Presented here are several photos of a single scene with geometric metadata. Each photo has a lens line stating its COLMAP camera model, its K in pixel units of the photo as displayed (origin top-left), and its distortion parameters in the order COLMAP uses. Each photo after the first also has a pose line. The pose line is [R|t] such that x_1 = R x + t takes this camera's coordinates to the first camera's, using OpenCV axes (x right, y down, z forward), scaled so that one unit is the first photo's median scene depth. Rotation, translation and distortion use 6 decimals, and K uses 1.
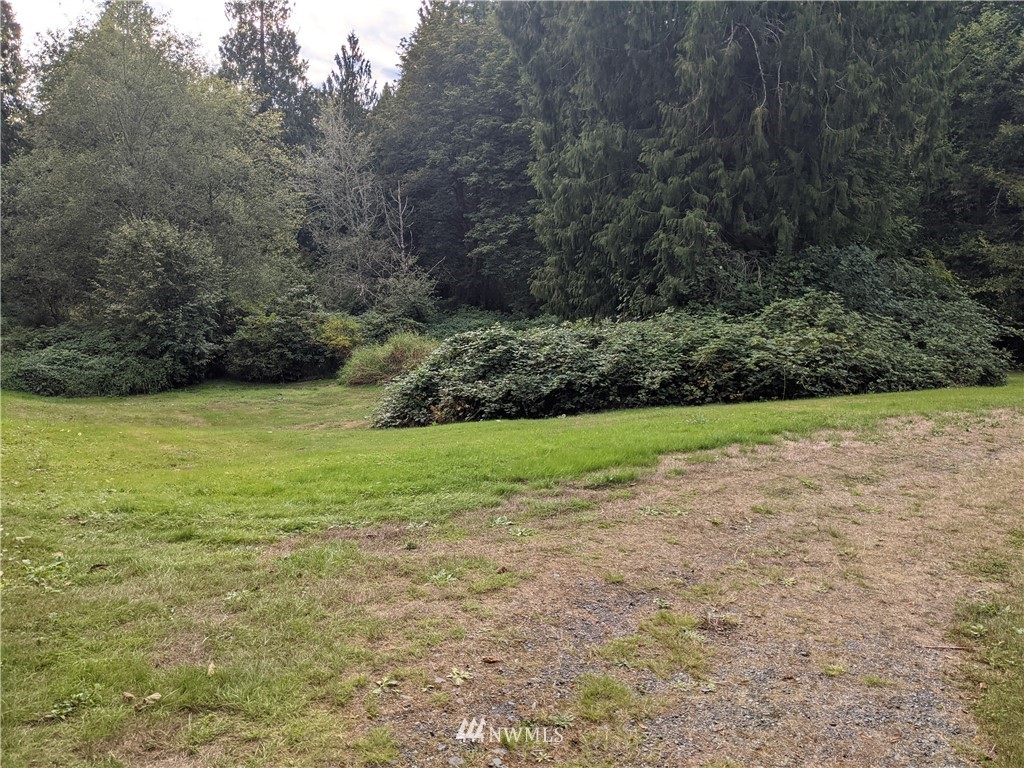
lens RADIAL K [[794.4, 0, 503.8], [0, 794.4, 382.8], [0, 0, 1]] dist [0.092177, -0.158063]
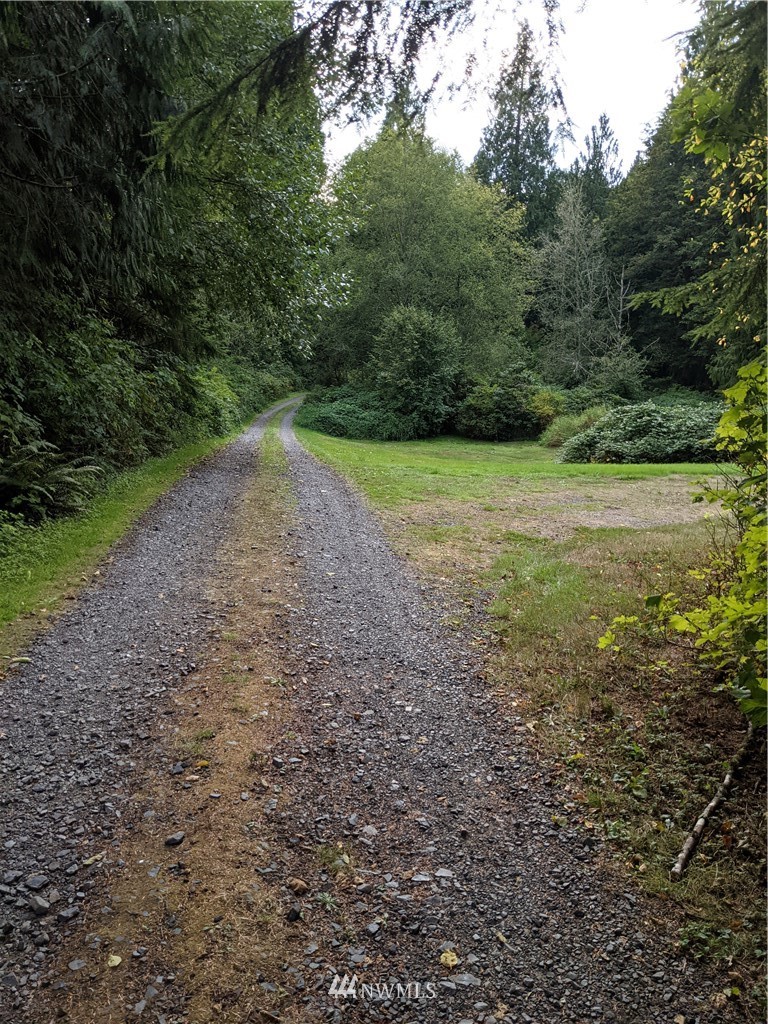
lens RADIAL K [[794.4, 0, 391.7], [0, 794.4, 528.7], [0, 0, 1]] dist [0.092177, -0.158063]
pose [[0.912806, 0.122993, -0.389433, 0.063401], [-0.087880, 0.990389, 0.106804, 0.014171], [0.398826, -0.063268, 0.914841, -0.181319]]
